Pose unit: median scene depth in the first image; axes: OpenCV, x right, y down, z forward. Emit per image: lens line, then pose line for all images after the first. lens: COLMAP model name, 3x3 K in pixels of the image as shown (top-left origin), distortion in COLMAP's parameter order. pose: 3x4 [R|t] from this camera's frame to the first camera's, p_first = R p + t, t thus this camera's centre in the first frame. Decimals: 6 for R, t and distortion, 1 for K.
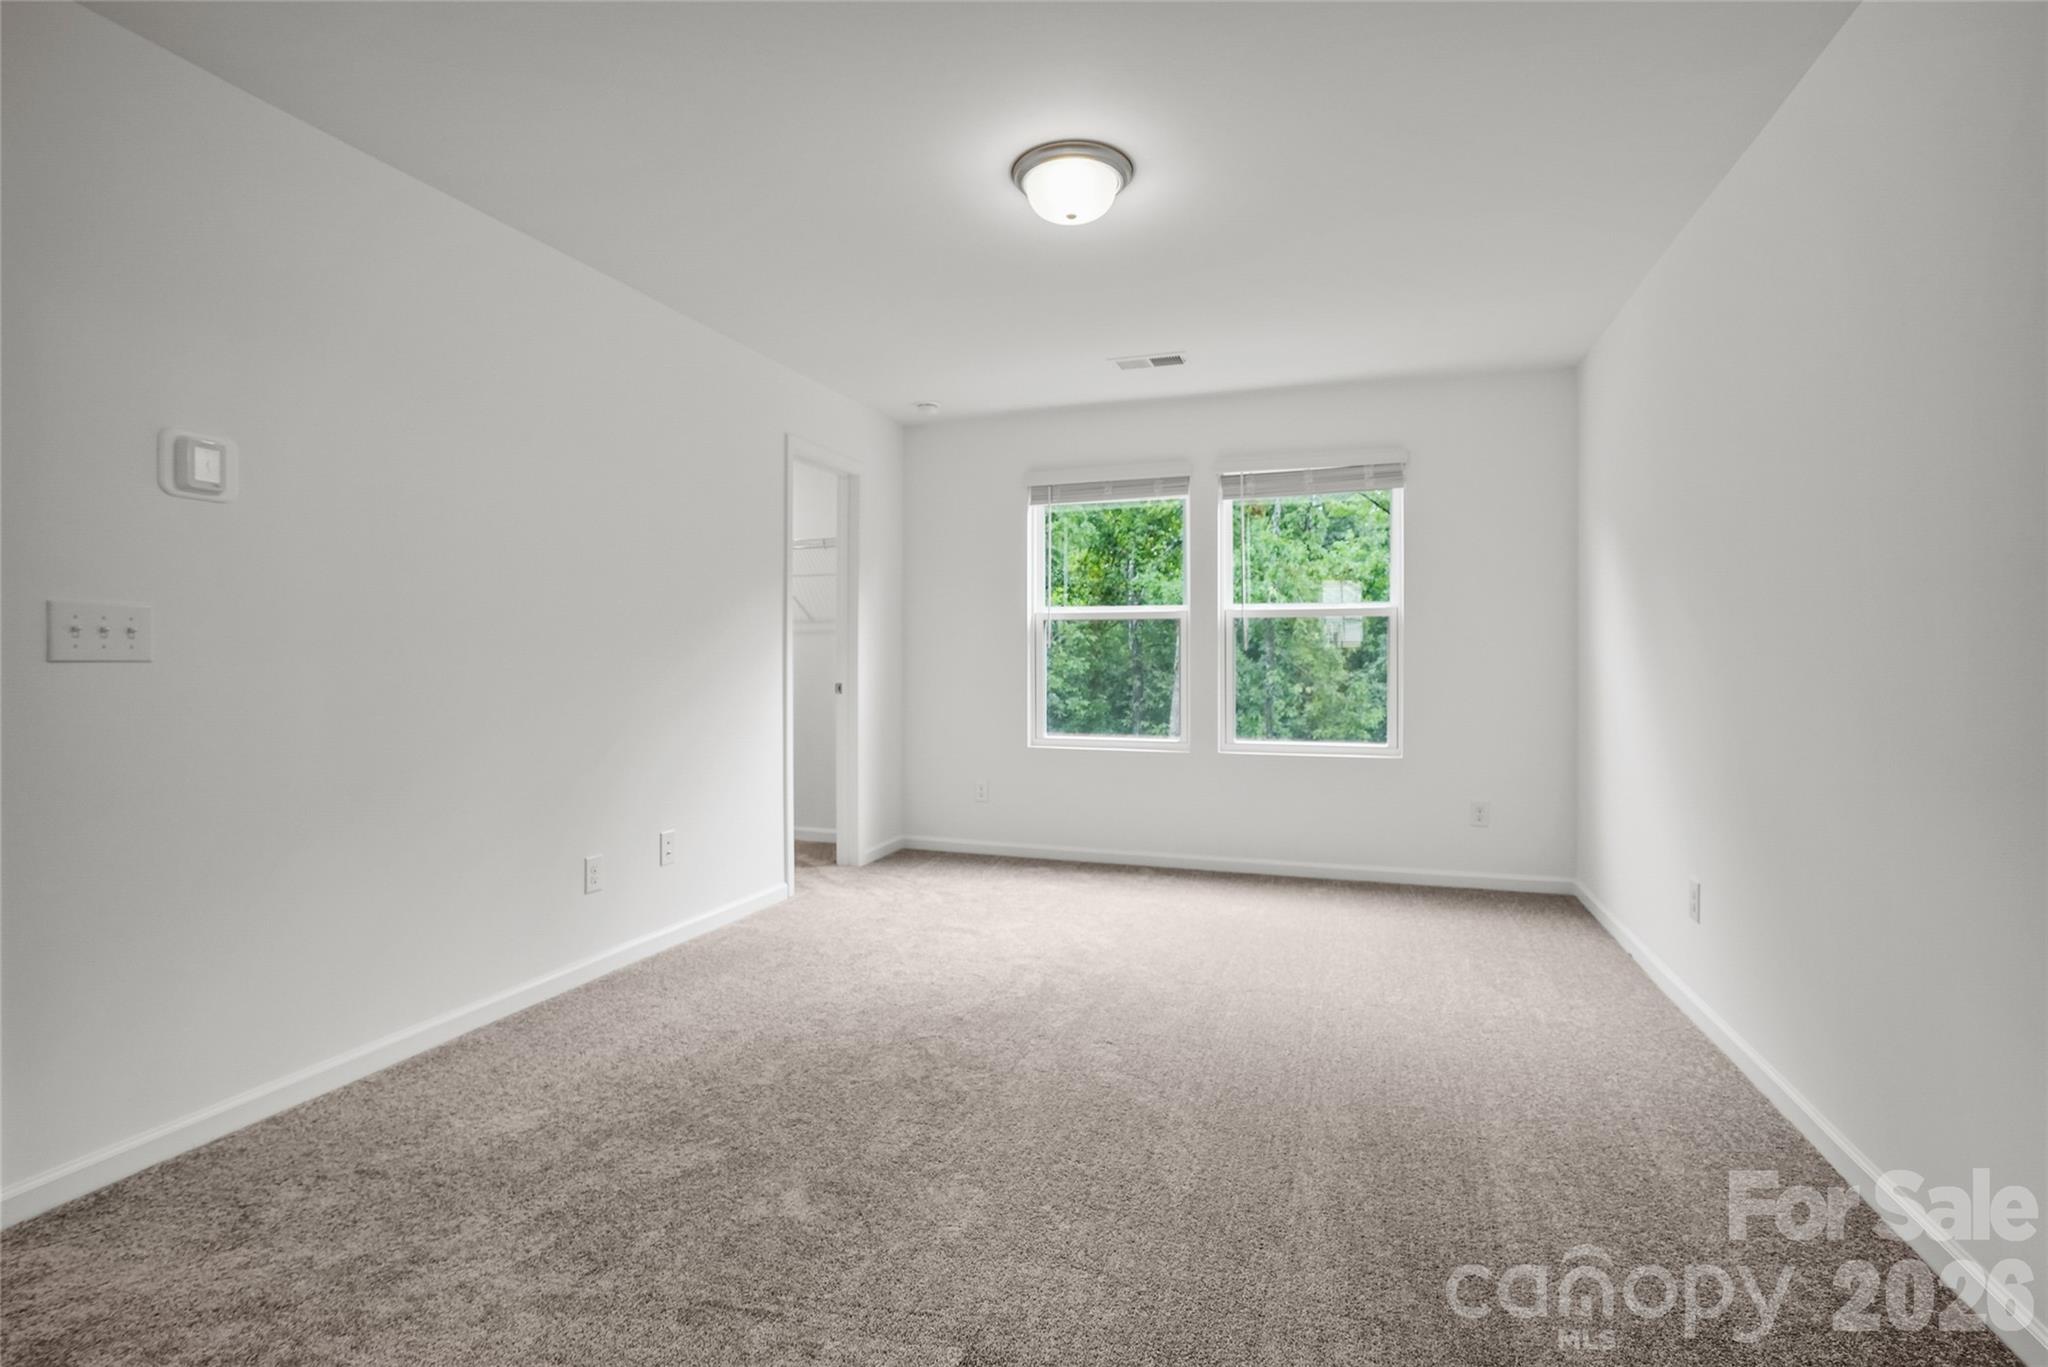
lens RADIAL K [[965.9, 0, 1019.8], [0, 965.9, 636.0], [0, 0, 1]] dist [-0.010170, 0.000678]
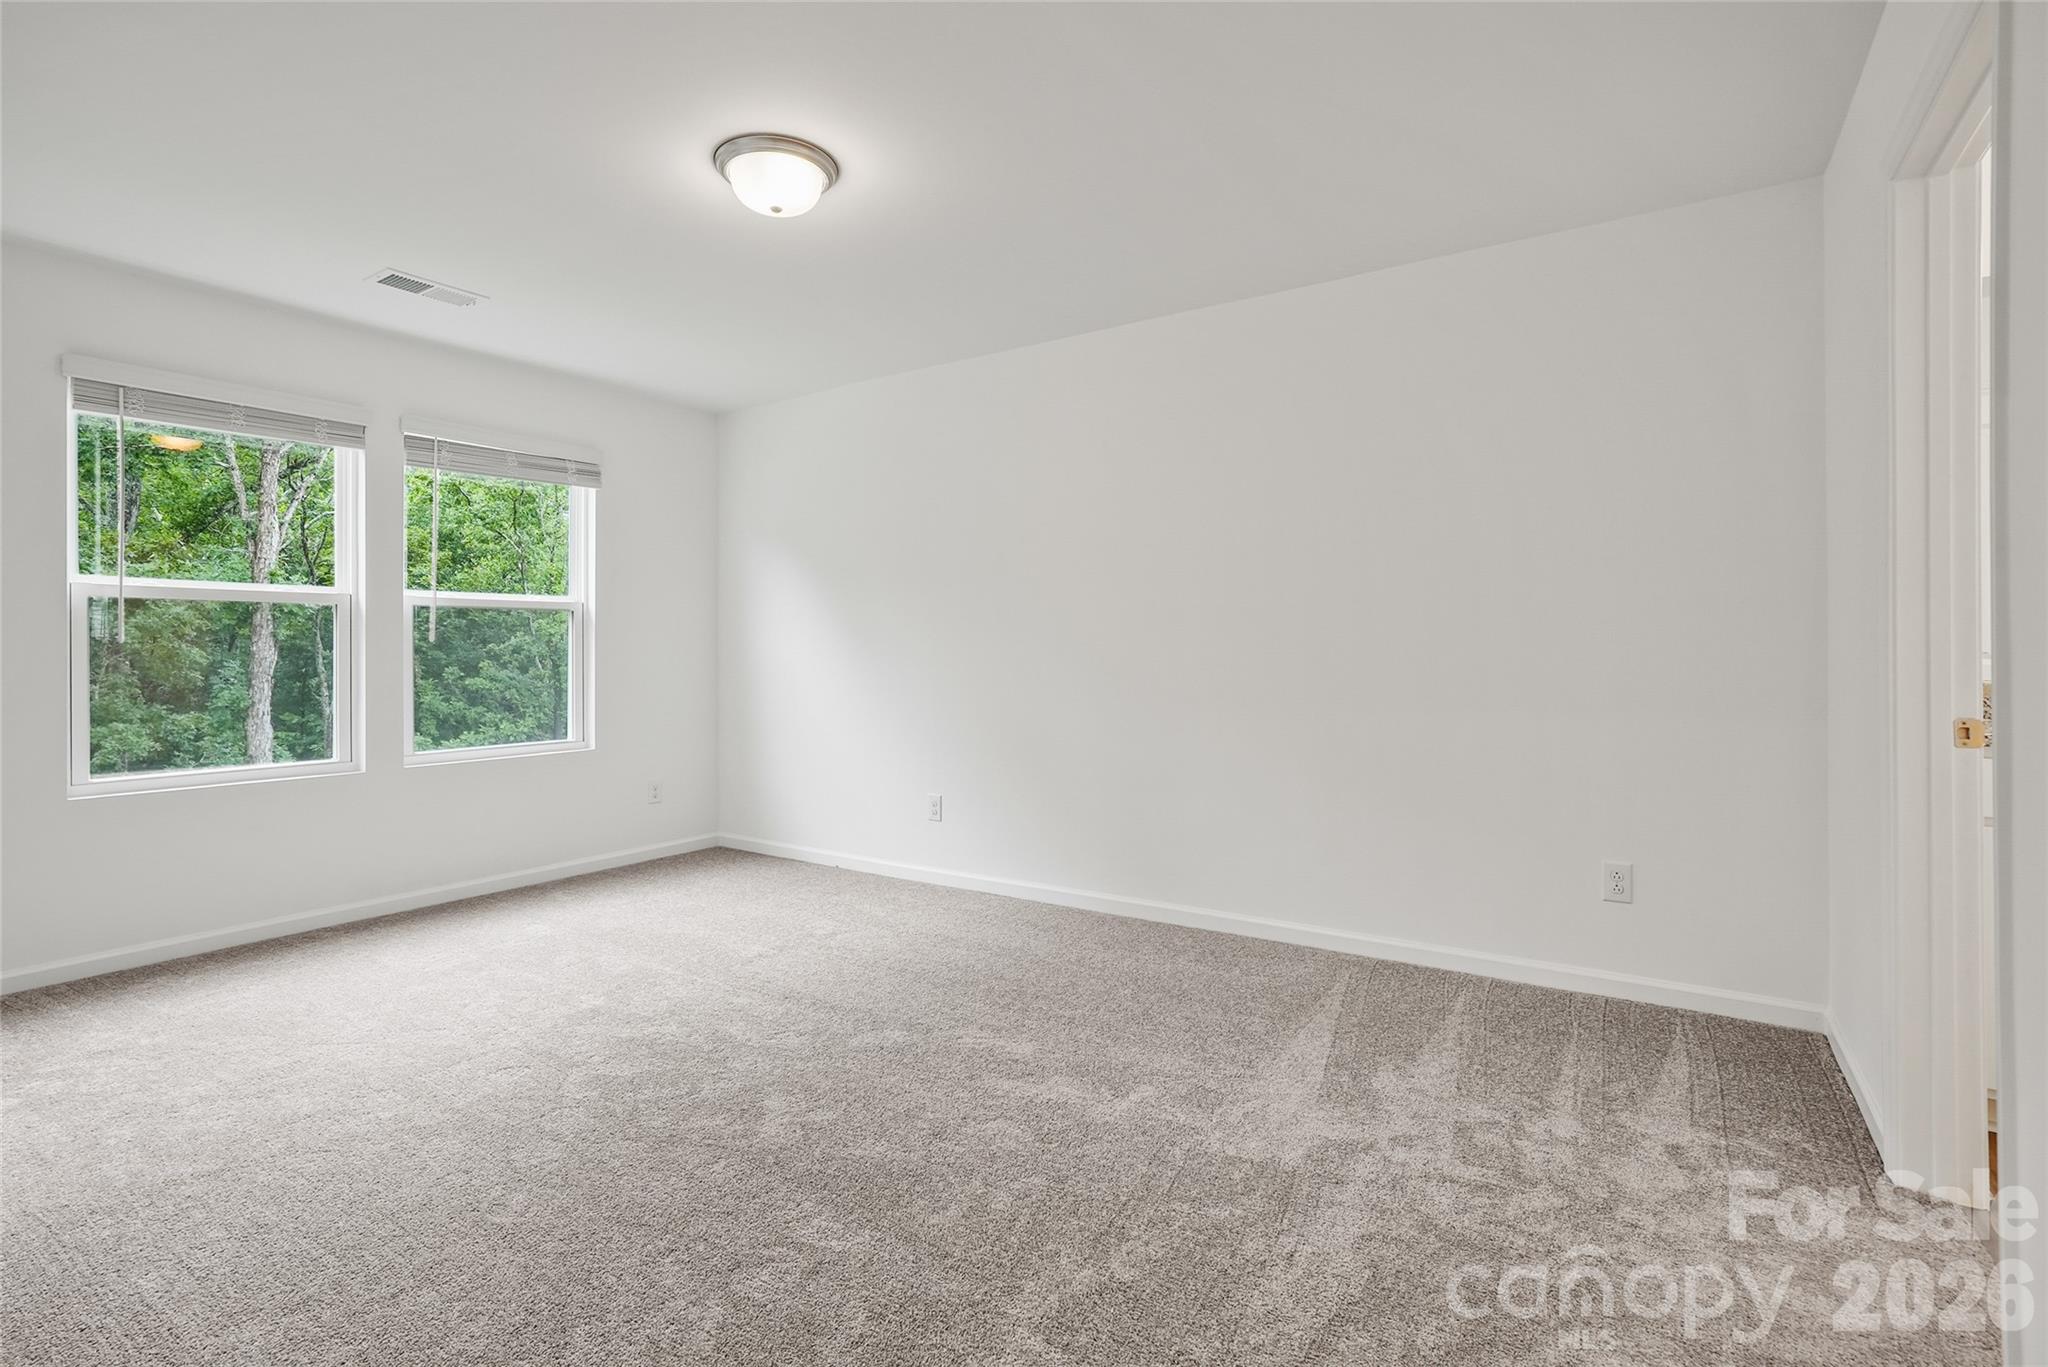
lens RADIAL K [[953.9, 0, 1016.2], [0, 953.9, 655.1], [0, 0, 1]] dist [-0.045511, 0.026409]
pose [[0.290985, 0.005259, 0.956713, -0.435366], [-0.010996, 0.999937, -0.002152, 0.021210], [-0.956665, -0.009894, 0.291024, 0.272958]]
